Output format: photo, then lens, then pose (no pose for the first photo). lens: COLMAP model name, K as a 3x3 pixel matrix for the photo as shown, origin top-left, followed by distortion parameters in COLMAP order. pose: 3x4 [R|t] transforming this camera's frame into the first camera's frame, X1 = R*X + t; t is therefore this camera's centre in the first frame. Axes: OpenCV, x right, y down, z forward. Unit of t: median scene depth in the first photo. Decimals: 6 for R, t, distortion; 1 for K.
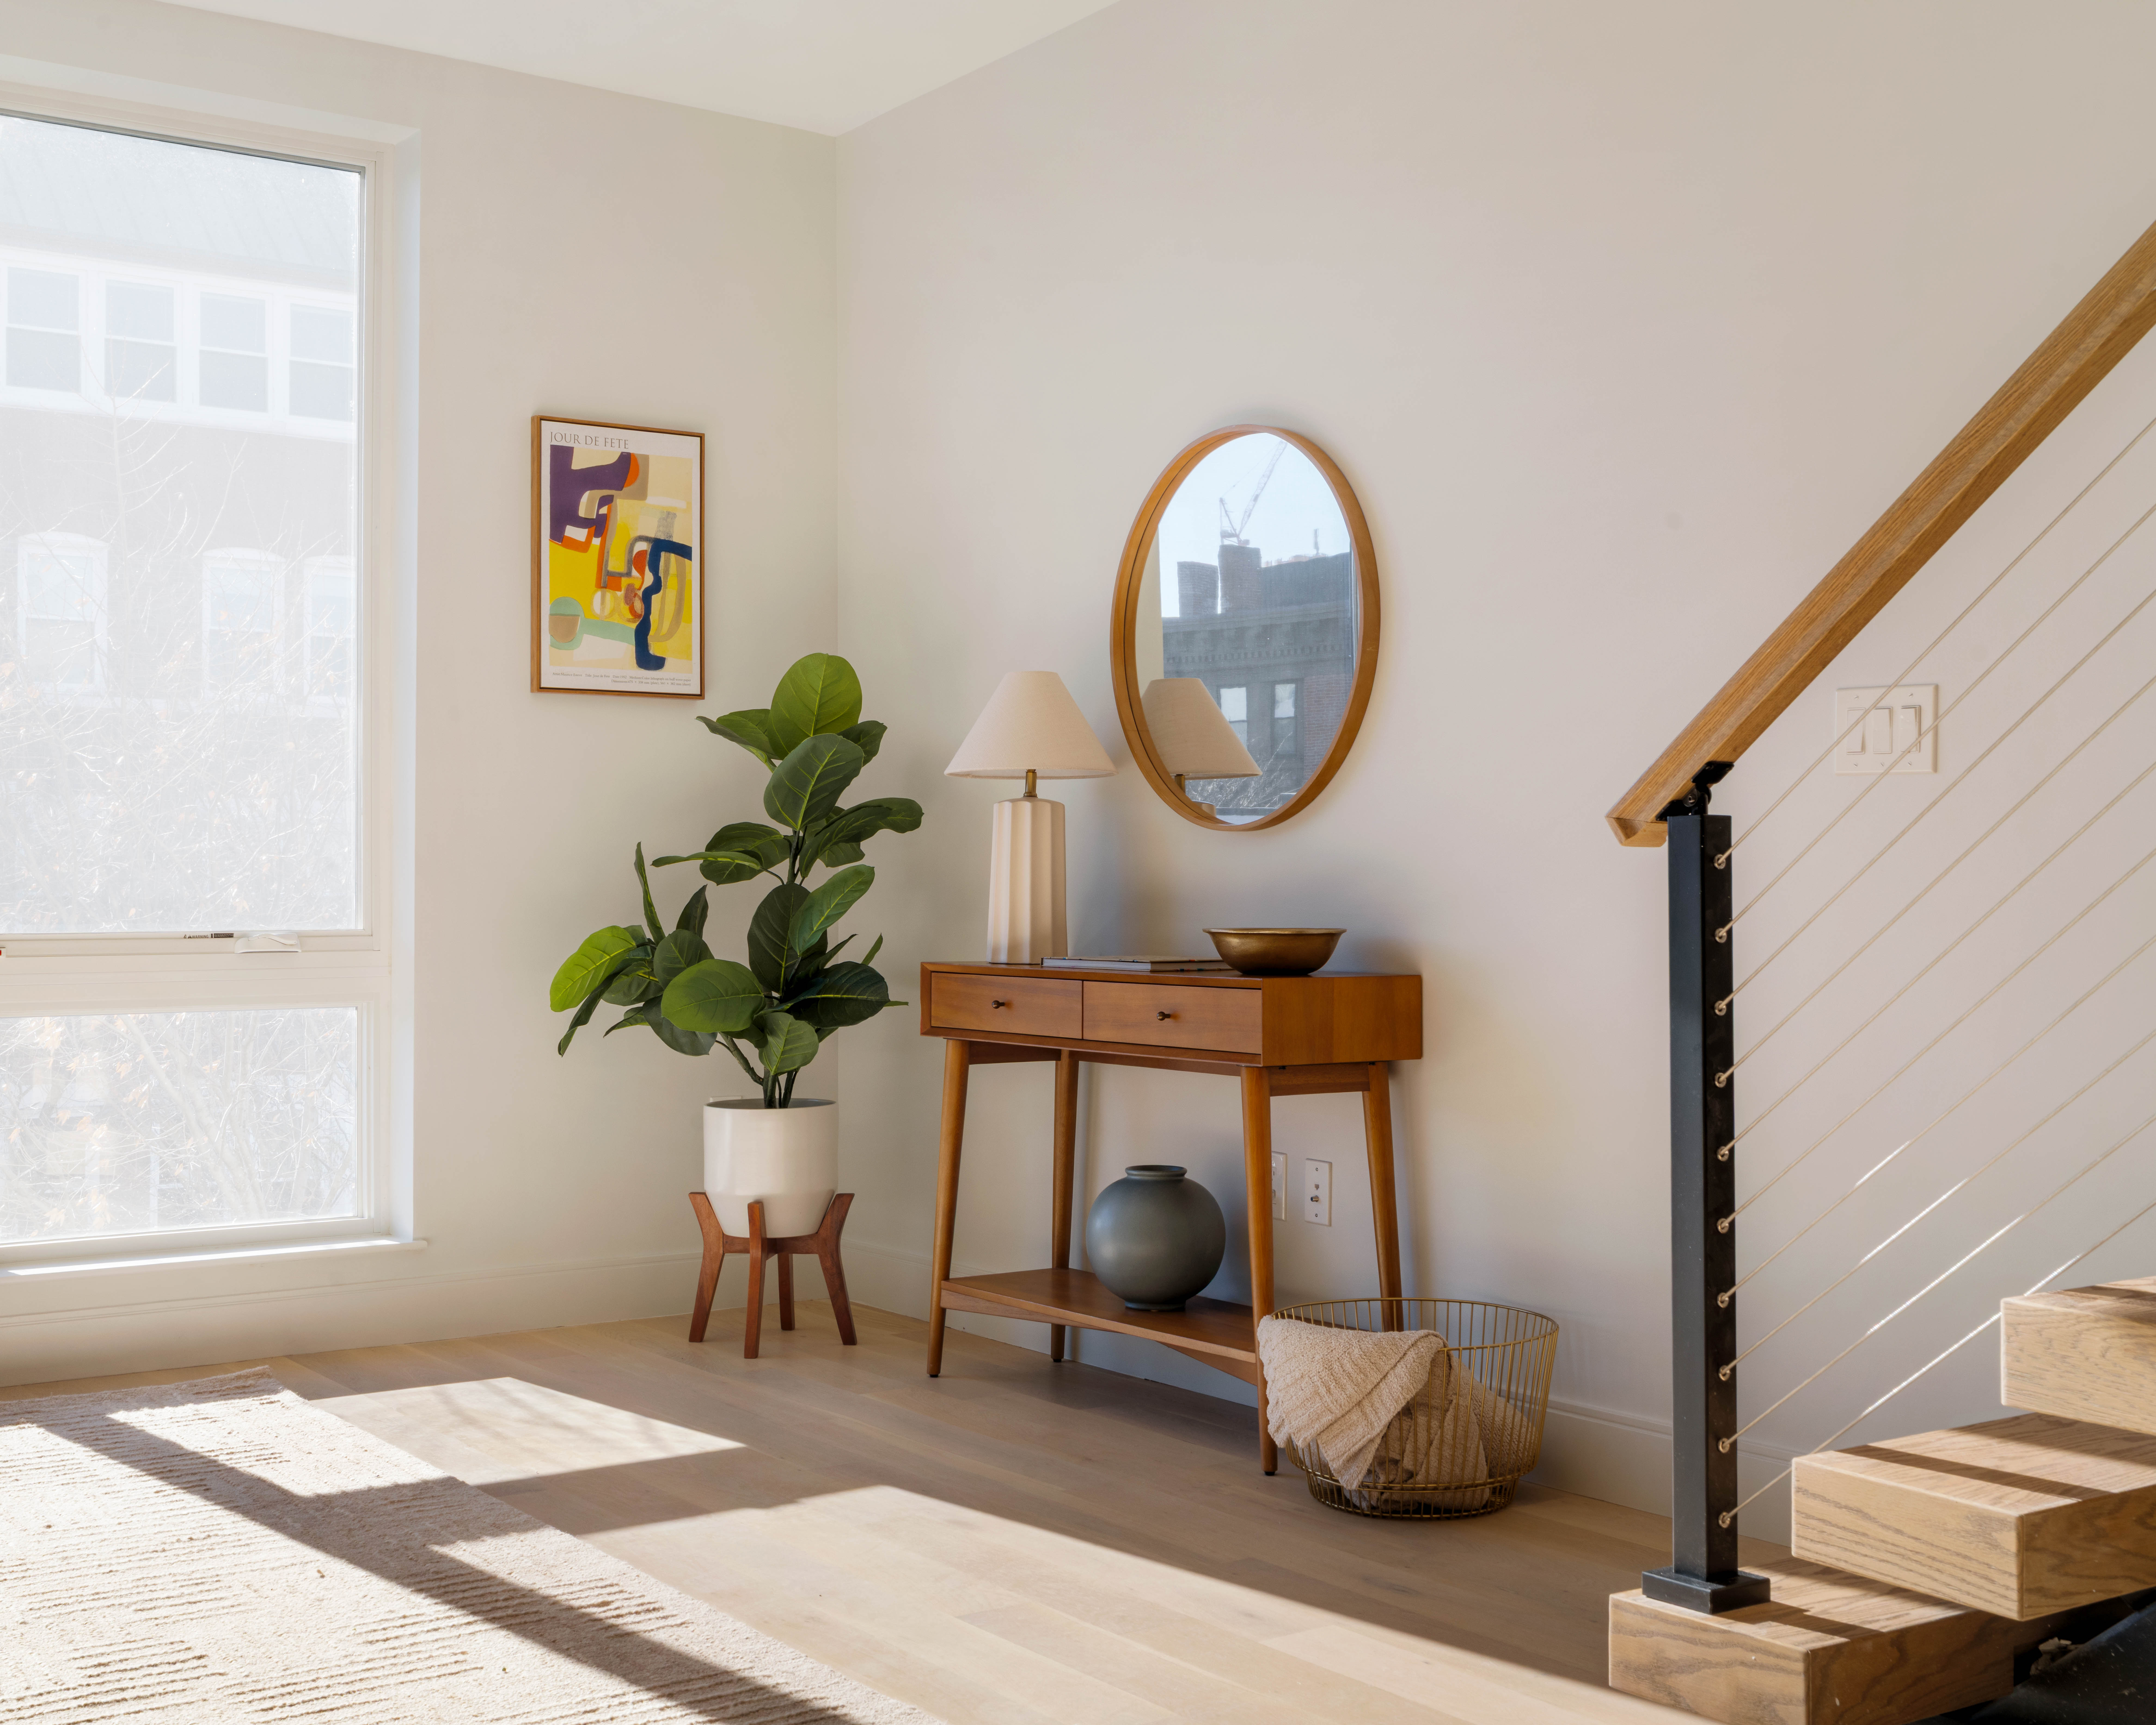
lens RADIAL K [[2543.2, 0, 1078.0], [0, 2543.2, 862.5], [0, 0, 1]] dist [0.000705, 0.004319]
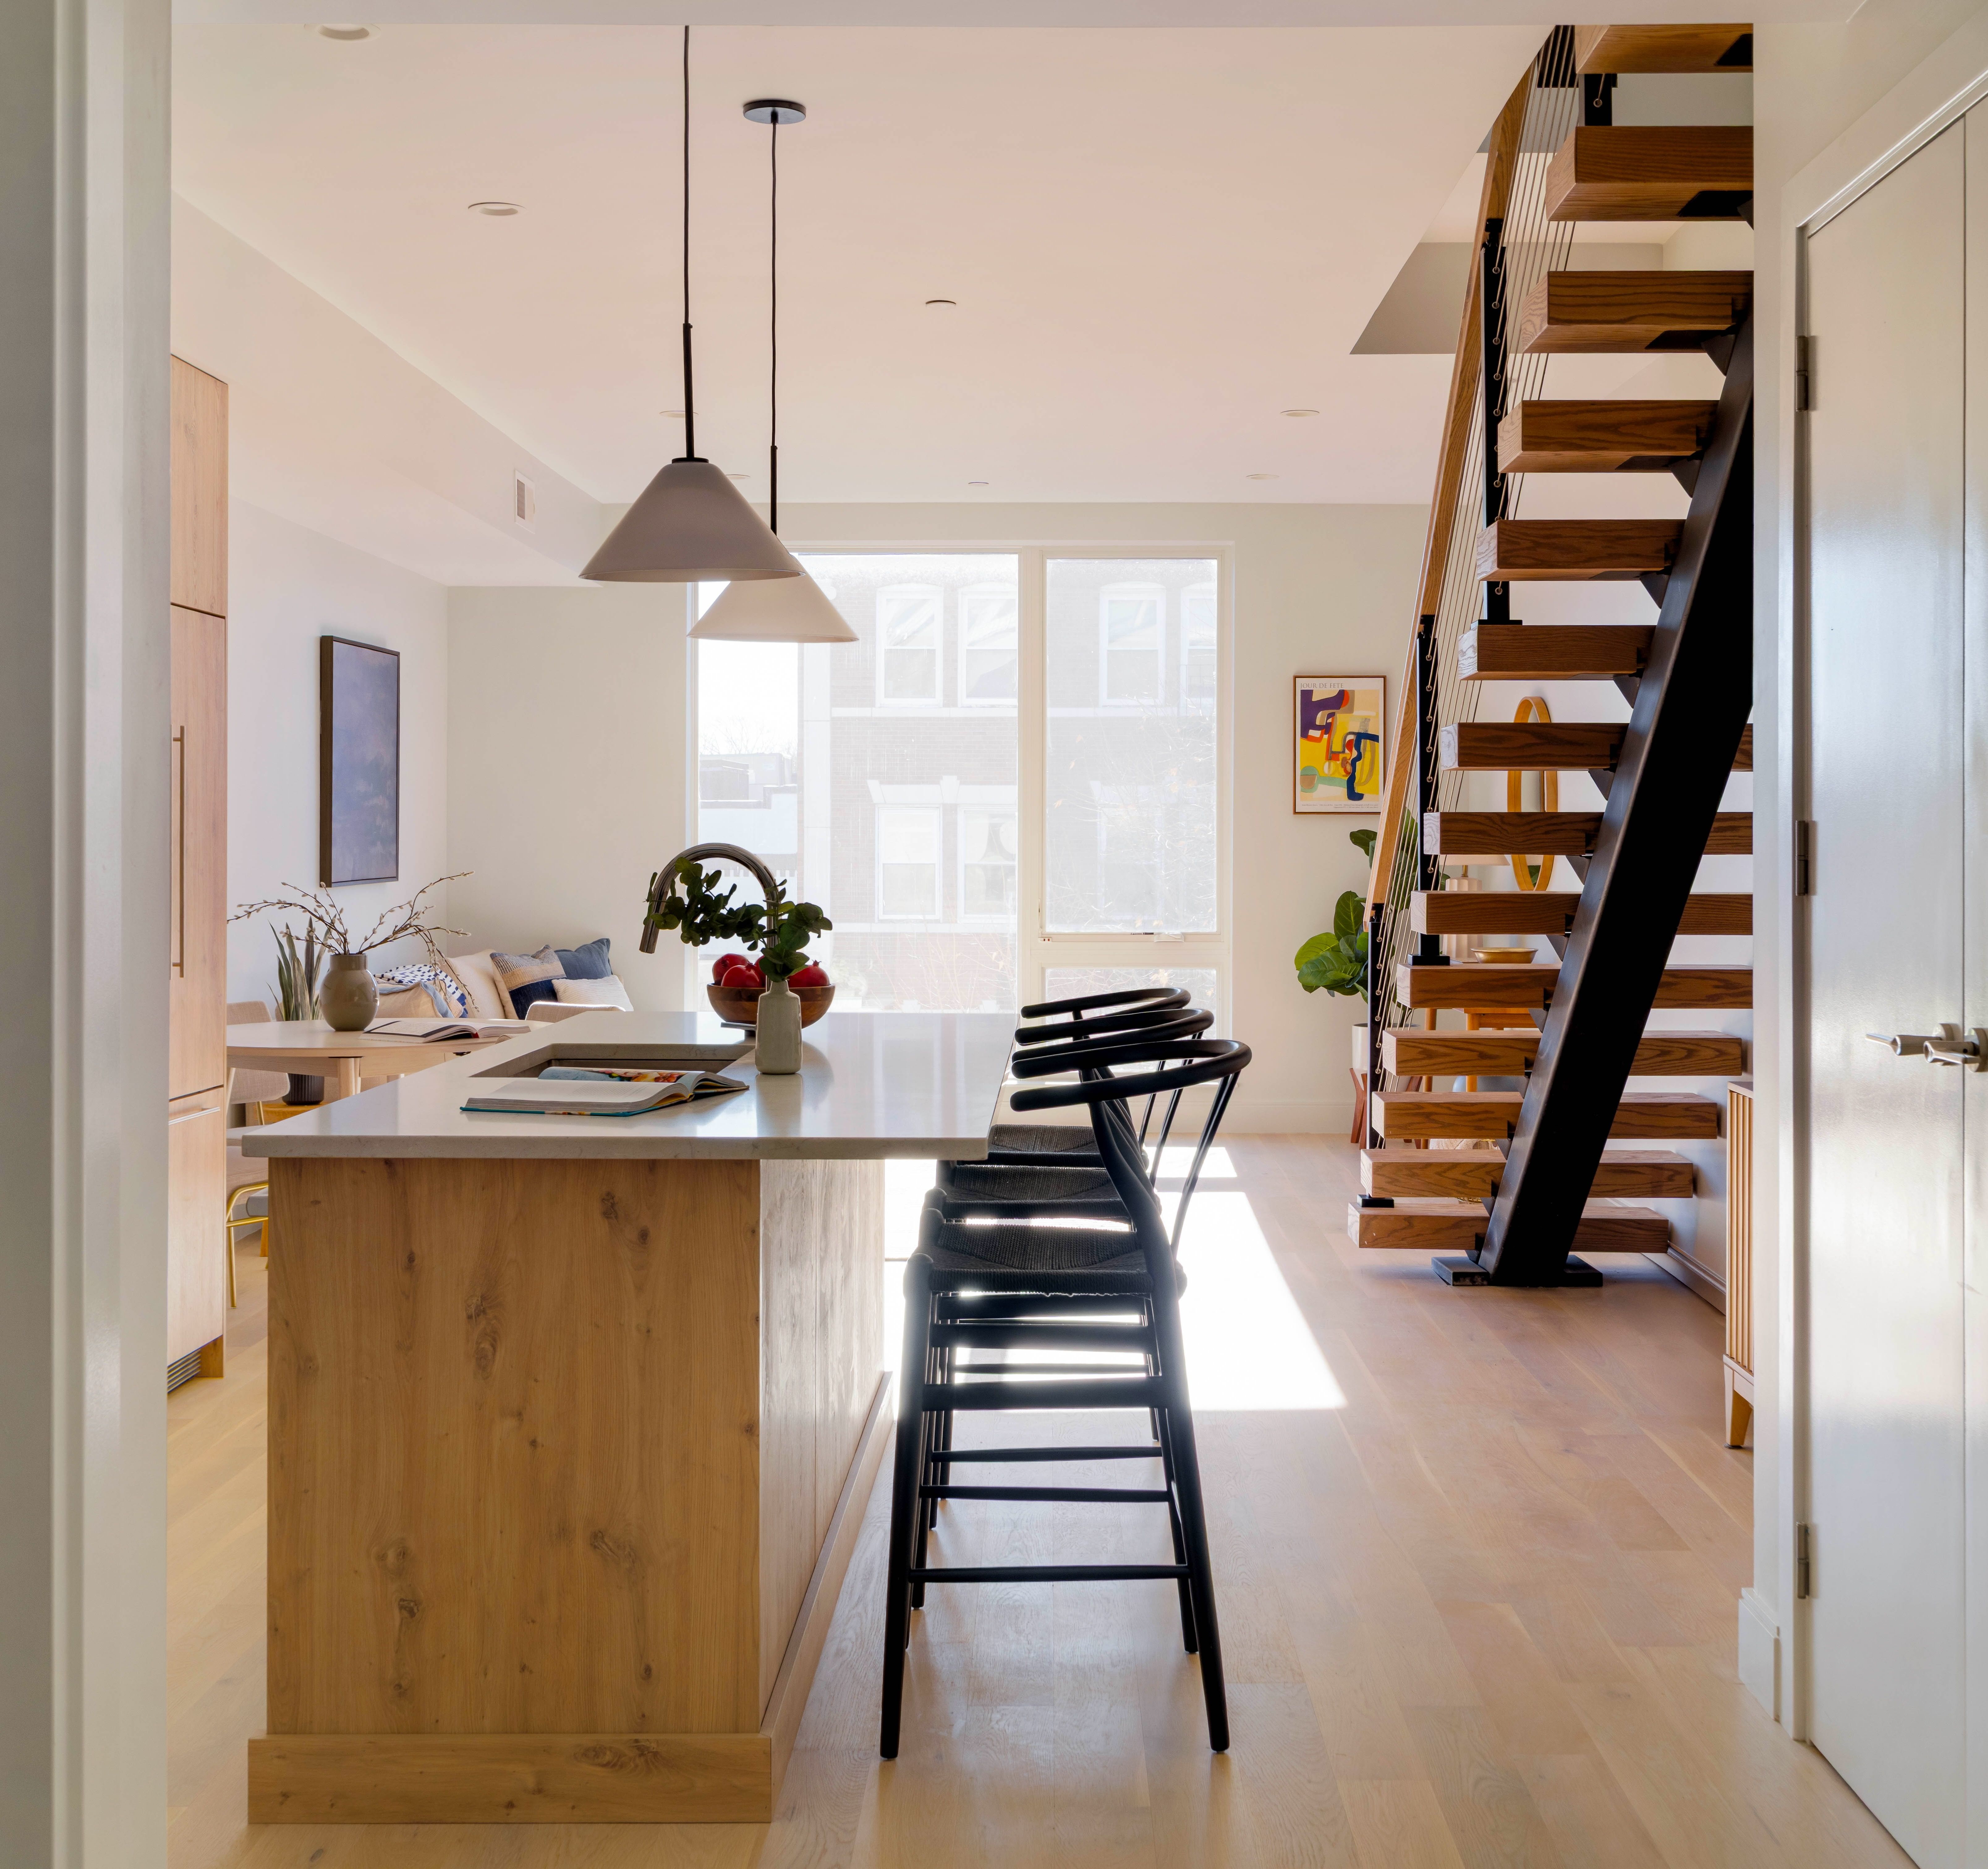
lens RADIAL K [[2545.3, 0, 1031.1], [0, 2545.3, 840.2], [0, 0, 1]] dist [-0.003824, -0.015236]
pose [[0.818930, 0.005853, -0.573863, 0.747844], [0.004229, 0.999859, 0.016232, -0.078474], [0.573878, -0.015720, 0.818790, -0.736364]]
